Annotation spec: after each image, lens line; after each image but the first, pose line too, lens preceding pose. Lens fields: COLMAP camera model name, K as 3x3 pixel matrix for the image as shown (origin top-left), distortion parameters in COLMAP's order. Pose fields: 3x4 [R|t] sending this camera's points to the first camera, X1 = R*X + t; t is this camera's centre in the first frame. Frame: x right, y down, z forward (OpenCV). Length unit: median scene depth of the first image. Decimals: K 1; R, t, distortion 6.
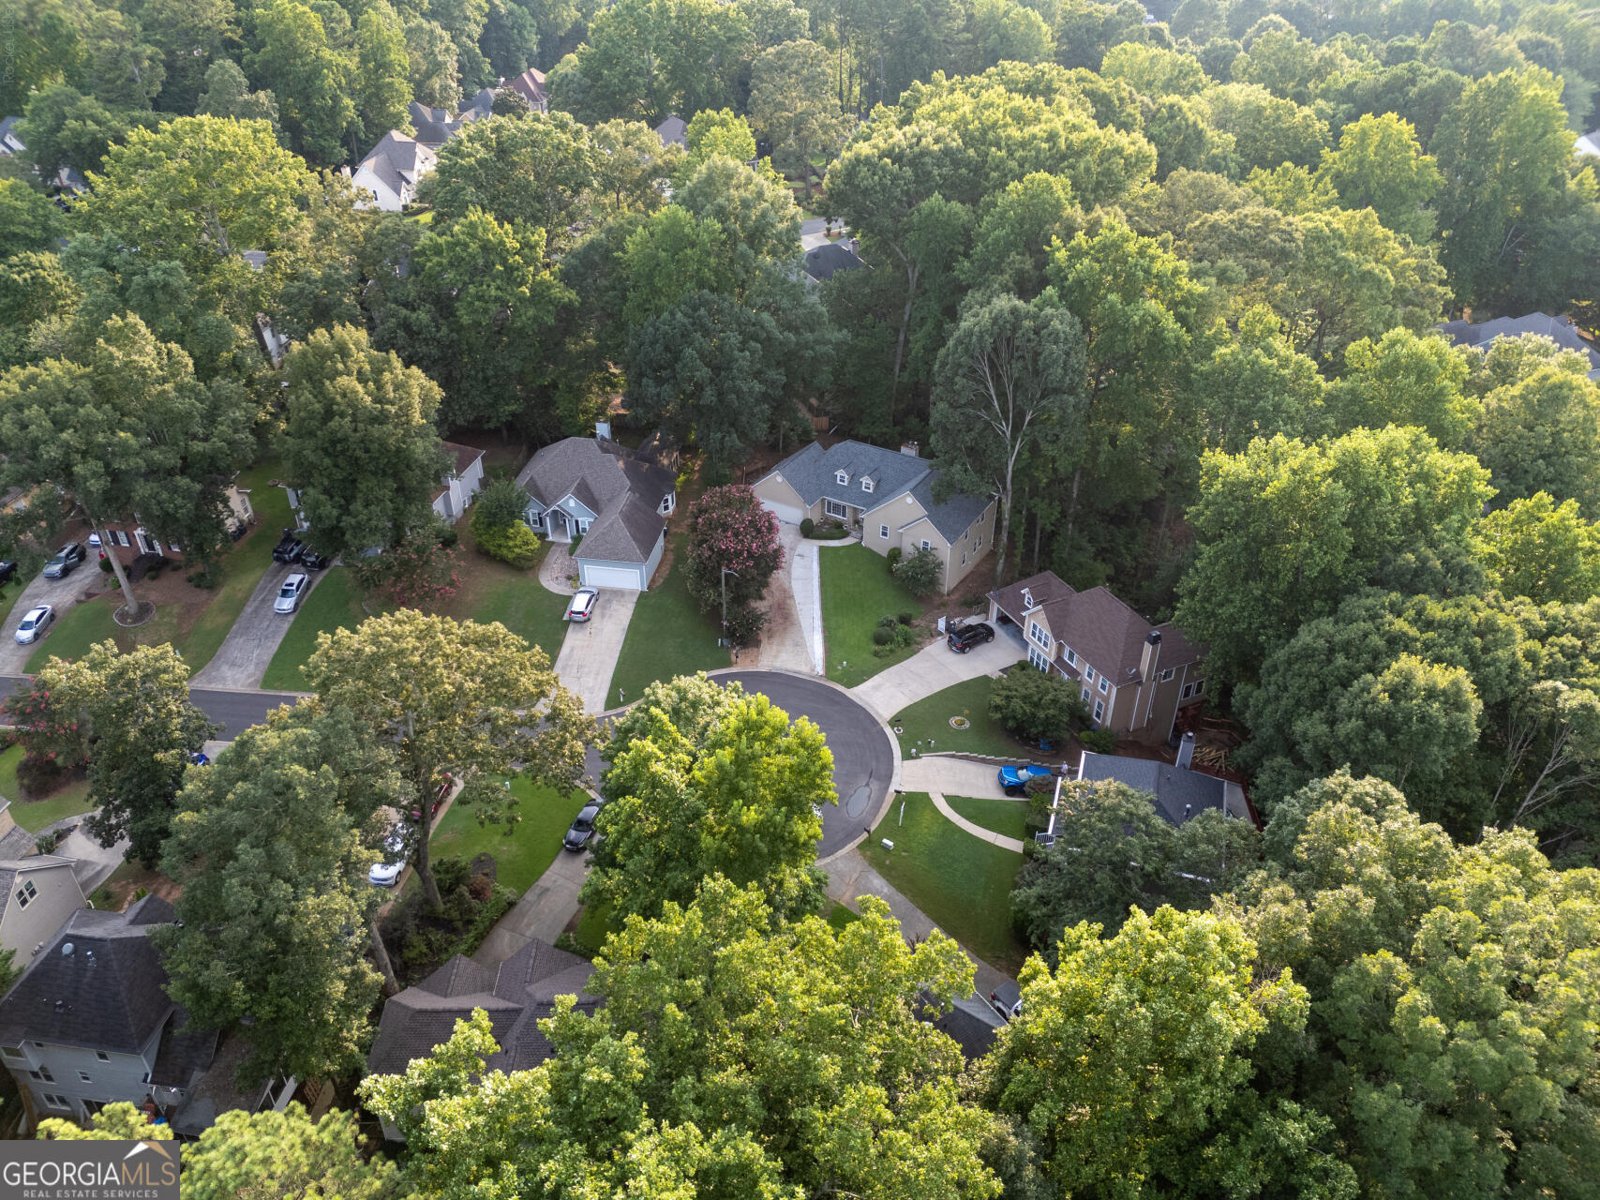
lens RADIAL K [[1168.8, 0, 800.0], [0, 1168.8, 600.0], [0, 0, 1]] dist [0.095994, -0.100522]
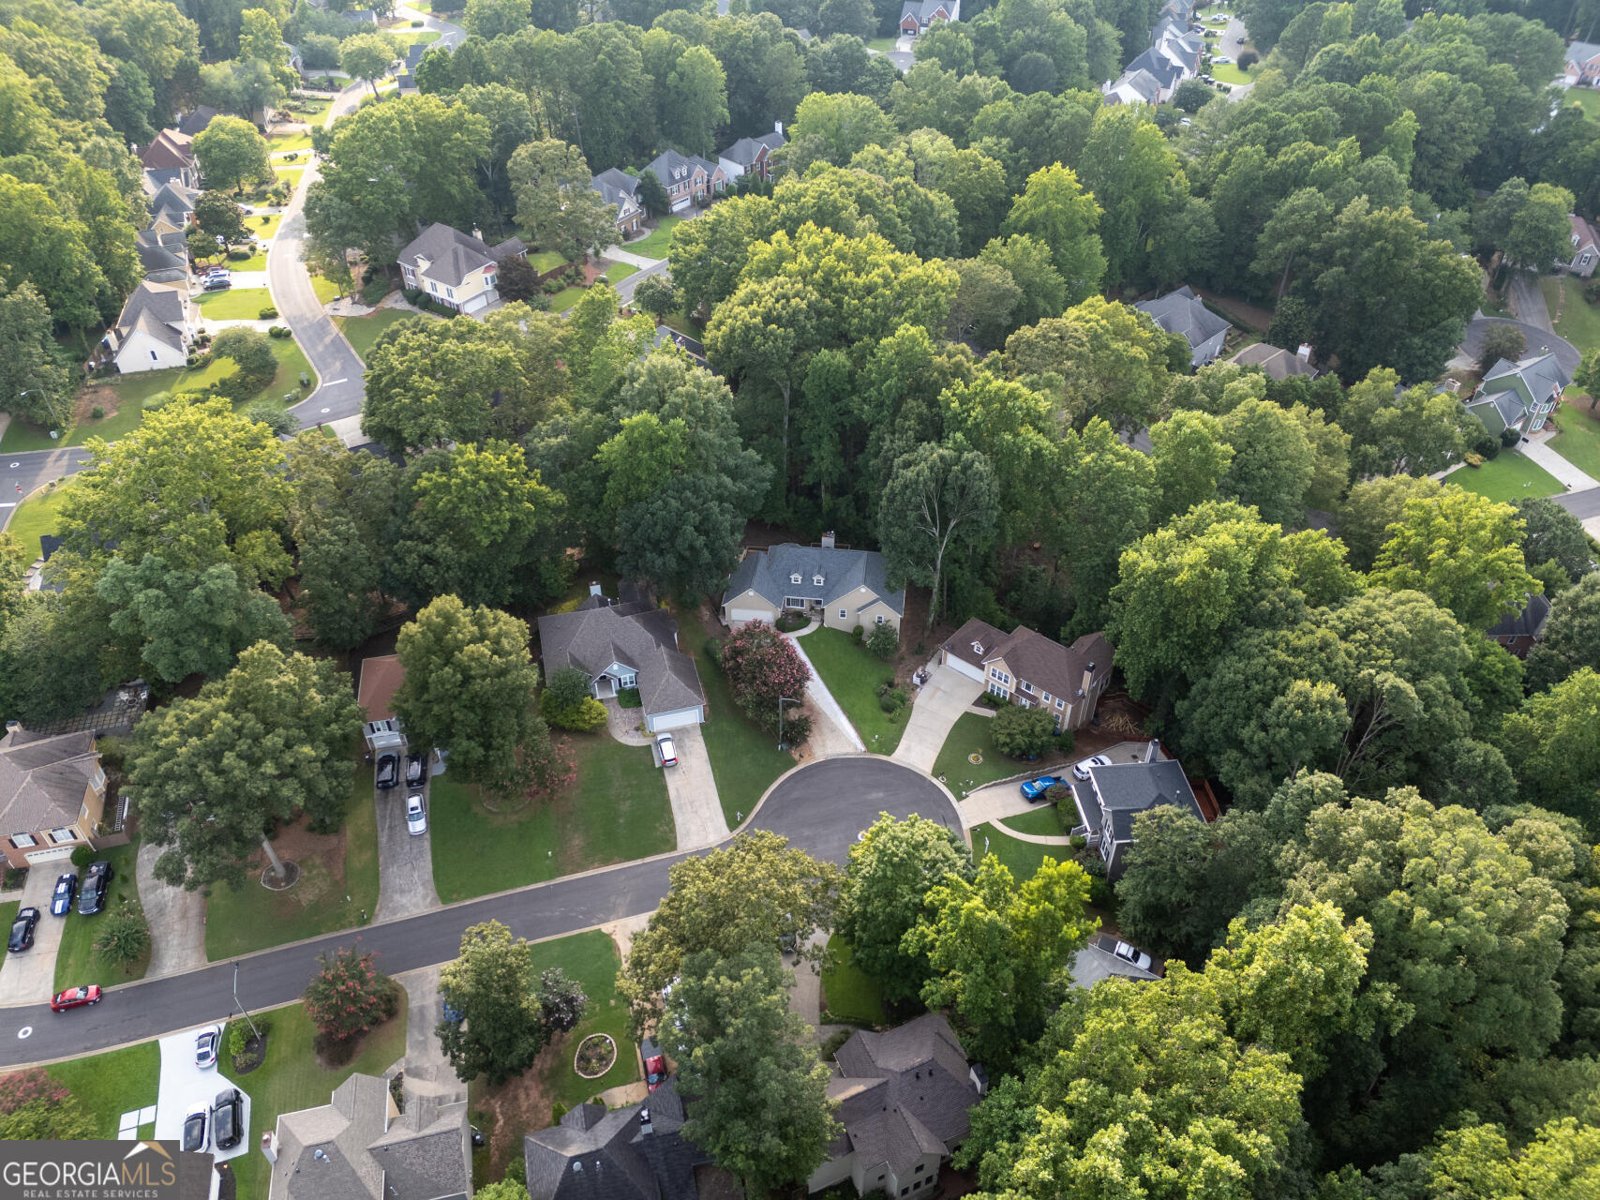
lens RADIAL K [[1168.8, 0, 800.0], [0, 1168.8, 600.0], [0, 0, 1]] dist [0.095994, -0.100522]
pose [[0.916935, -0.266082, 0.297374, -0.381988], [0.230344, 0.961472, 0.150047, -0.303788], [-0.325842, -0.069085, 0.942897, -0.211733]]
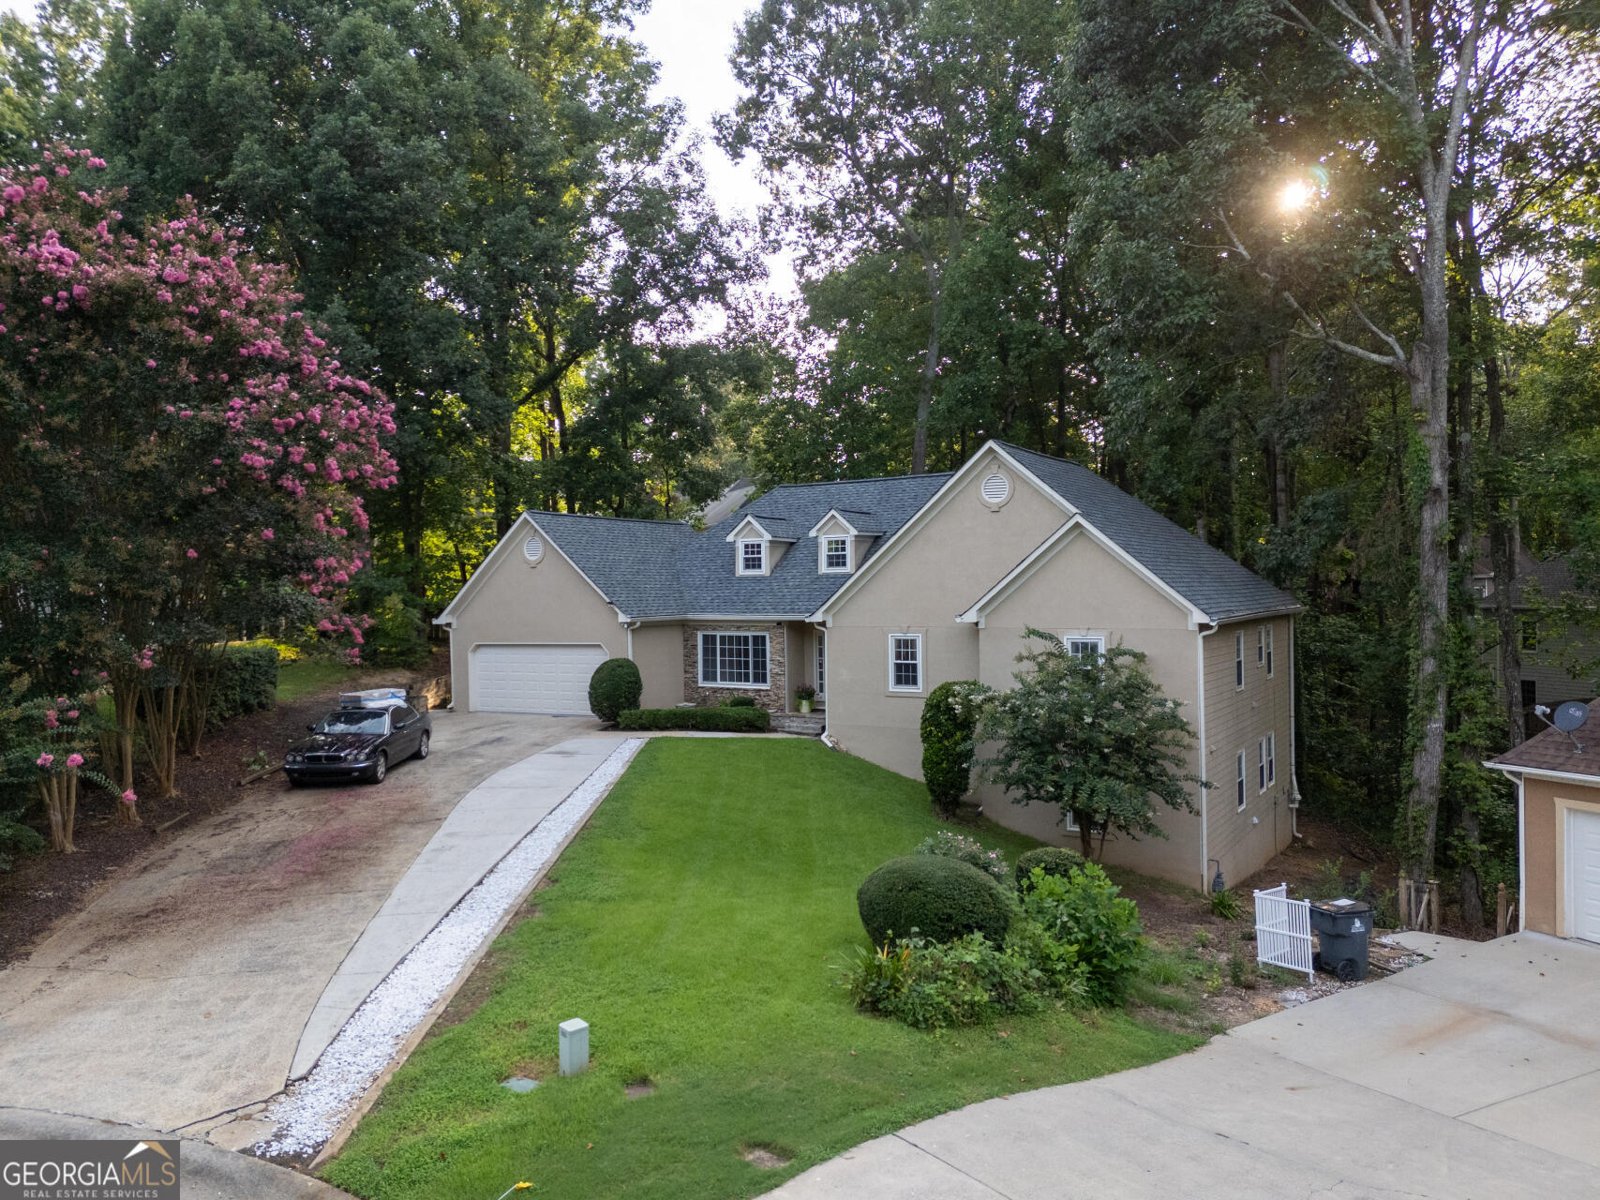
lens RADIAL K [[1168.8, 0, 800.0], [0, 1168.8, 600.0], [0, 0, 1]] dist [0.095994, -0.100522]
pose [[0.999670, -0.021549, -0.013979, 0.058589], [0.010331, 0.835570, -0.549287, 0.076120], [0.023517, 0.548962, 0.835517, 0.856369]]
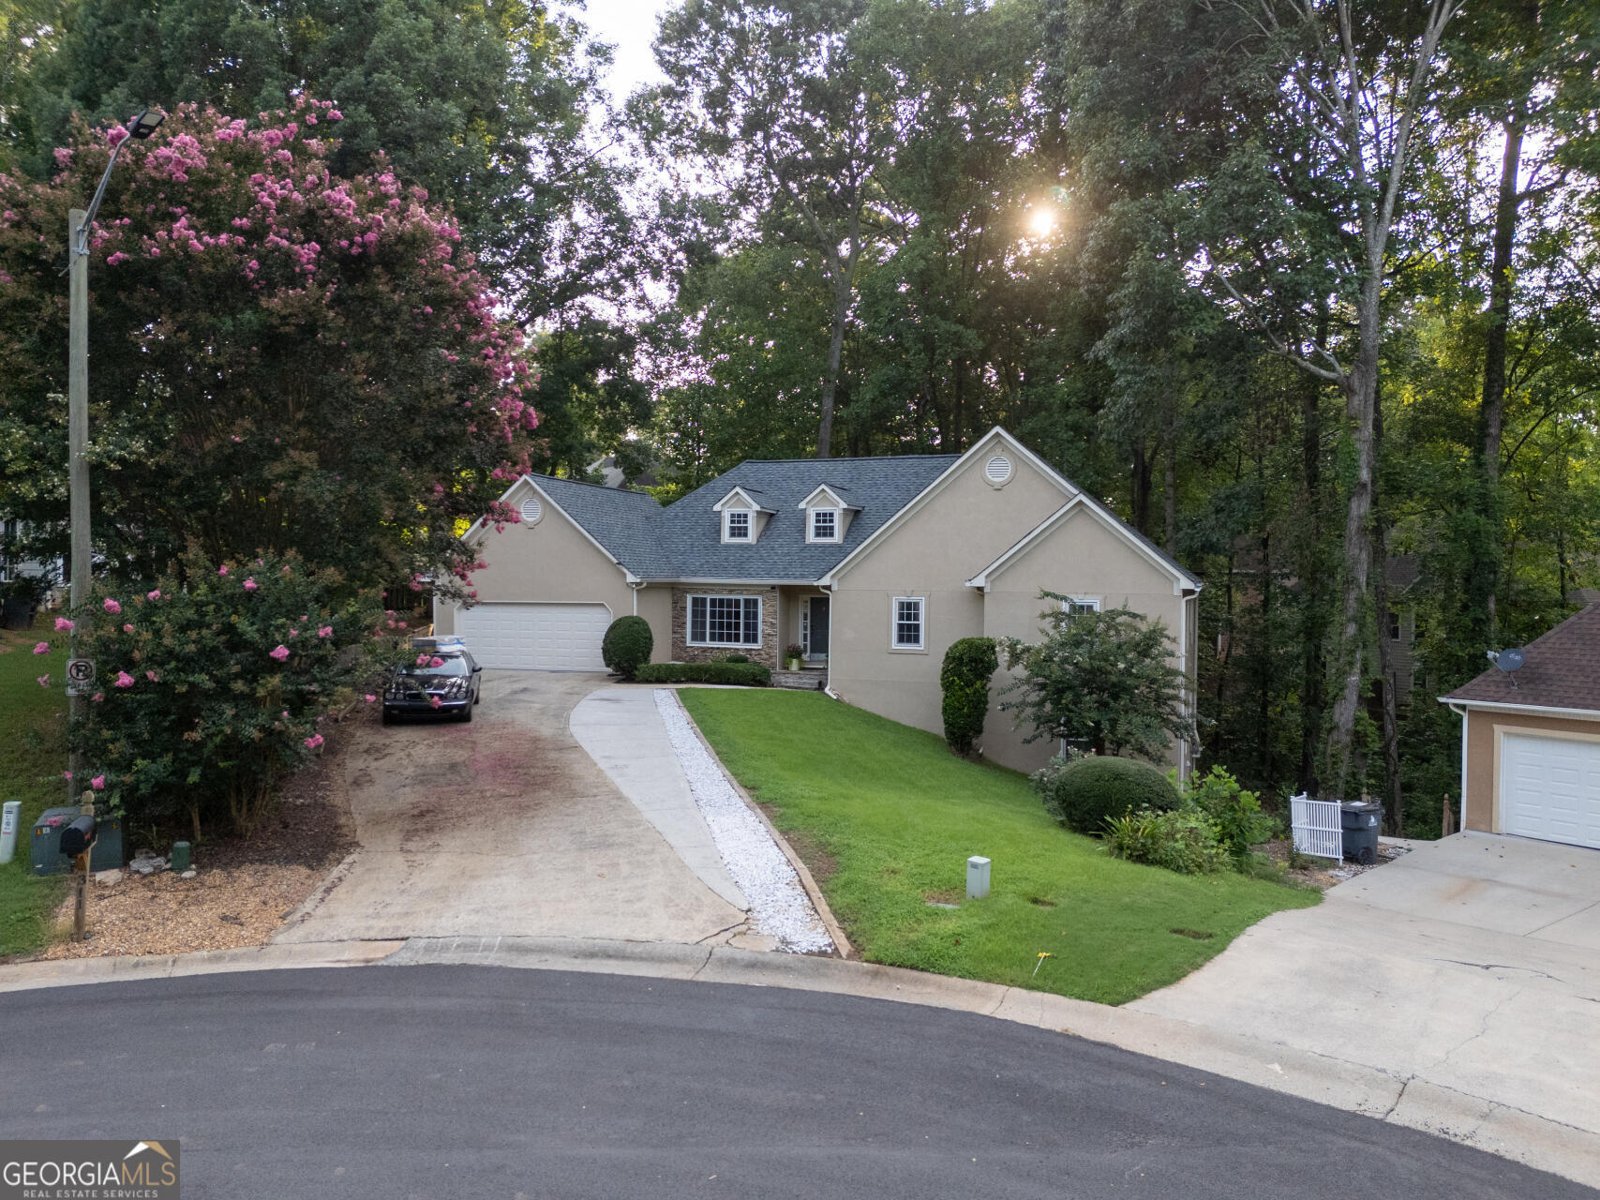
lens RADIAL K [[1167.1, 0, 800.0], [0, 1167.1, 600.0], [0, 0, 1]] dist [0.100541, -0.103830]
pose [[0.983559, 0.001010, 0.180582, -0.004790], [0.096924, 0.840792, -0.532611, 0.092803], [-0.152370, 0.541357, 0.826871, 0.843088]]
